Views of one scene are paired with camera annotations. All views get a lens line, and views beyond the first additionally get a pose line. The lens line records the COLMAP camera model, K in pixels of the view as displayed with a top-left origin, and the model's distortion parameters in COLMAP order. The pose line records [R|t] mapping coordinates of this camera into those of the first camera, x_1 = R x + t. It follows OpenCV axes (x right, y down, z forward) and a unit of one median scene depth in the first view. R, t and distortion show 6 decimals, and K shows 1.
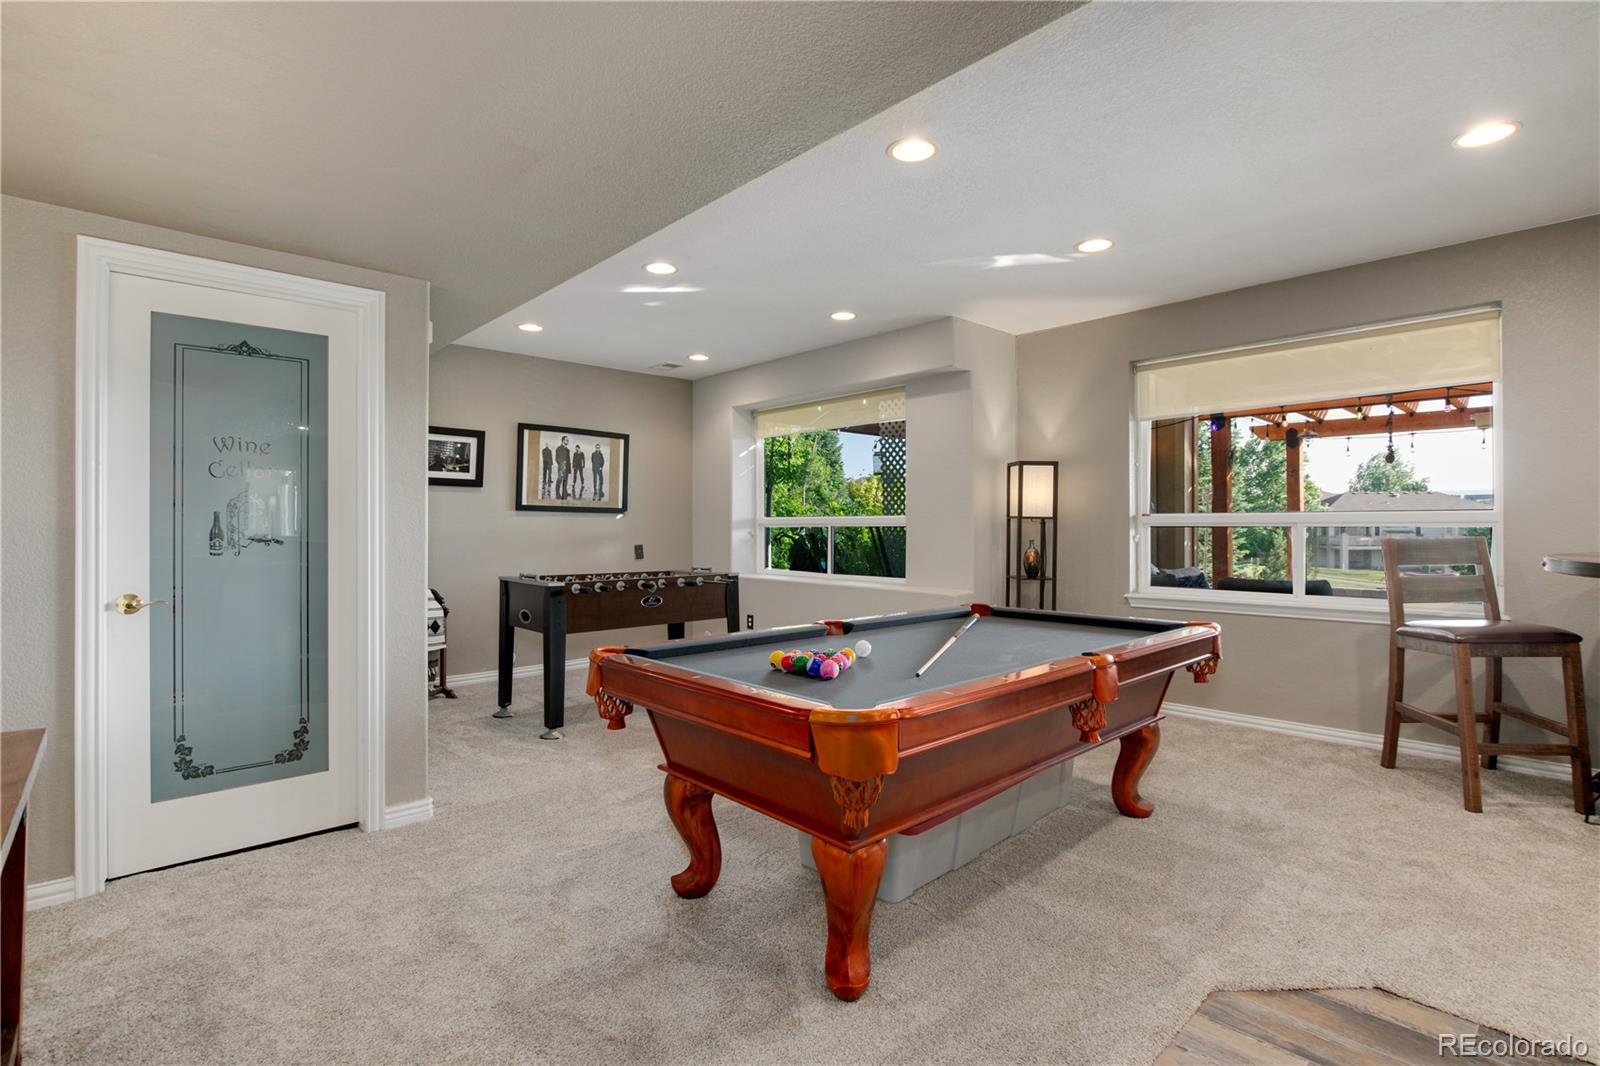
lens RADIAL K [[766.8, 0, 801.7], [0, 766.8, 528.6], [0, 0, 1]] dist [-0.004814, -0.000427]
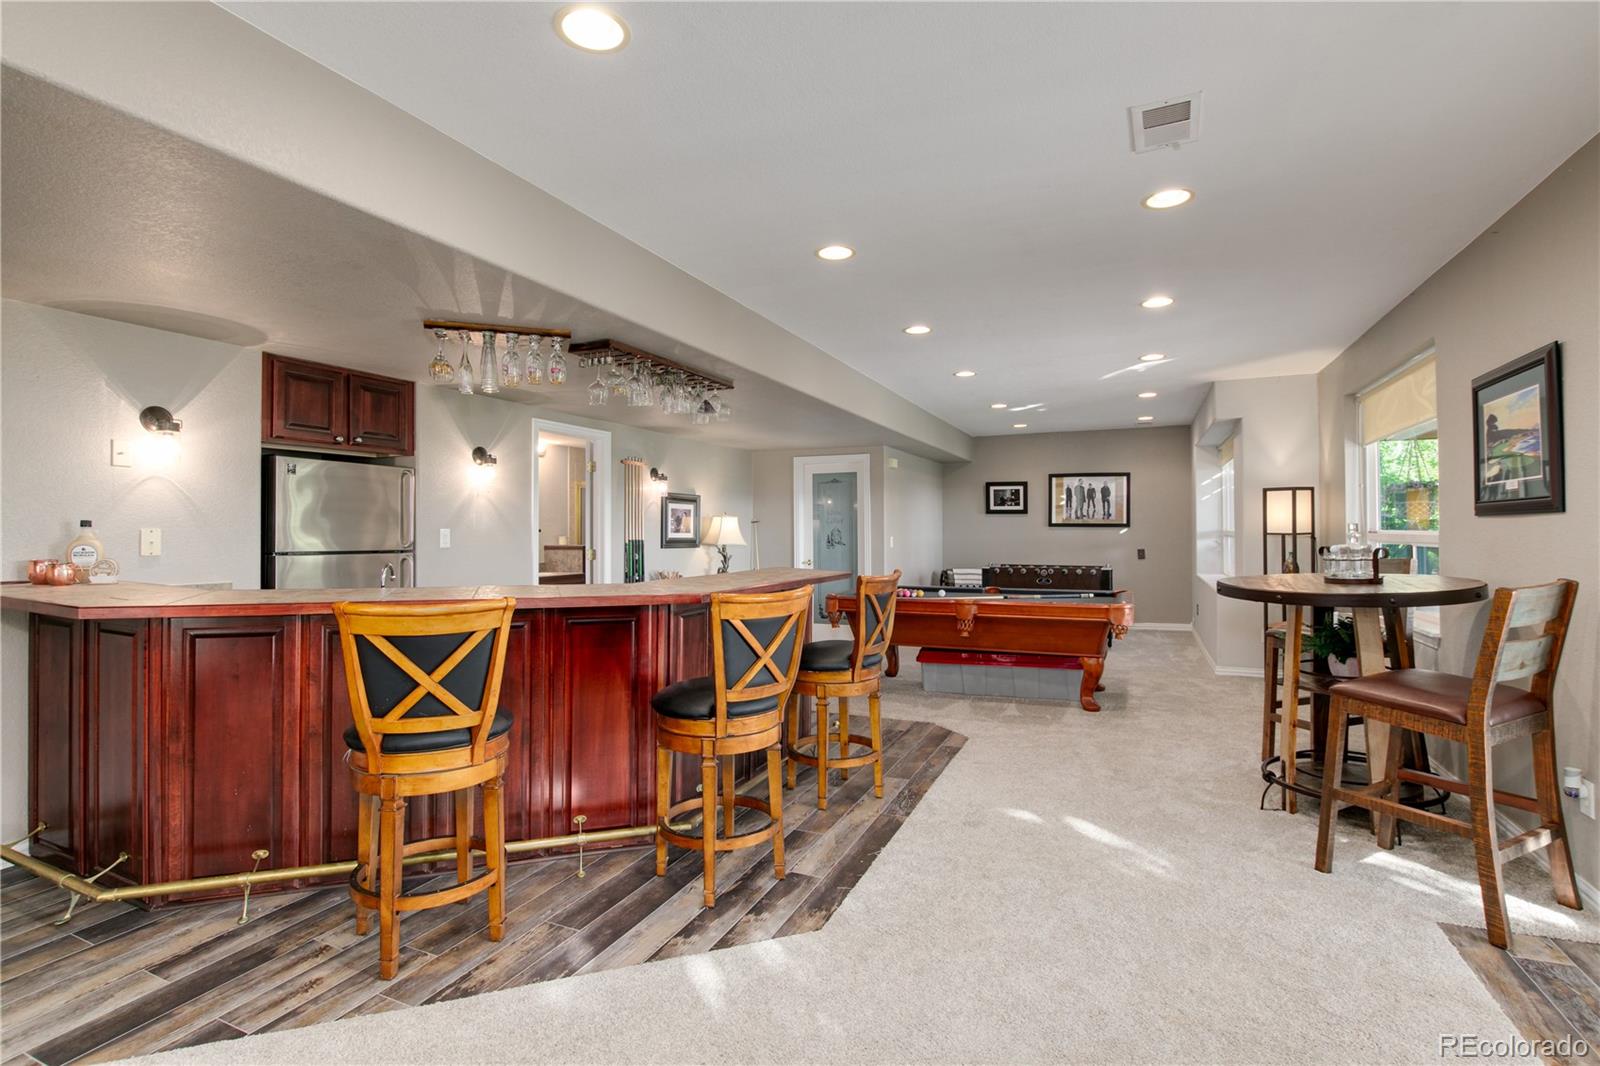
lens RADIAL K [[766.8, 0, 803.2], [0, 766.8, 527.9], [0, 0, 1]] dist [-0.004814, -0.000427]
pose [[0.404158, -0.004207, -0.914679, 0.913657], [0.003914, 0.999988, -0.002870, -0.018383], [0.914681, -0.002420, 0.404170, -0.151778]]
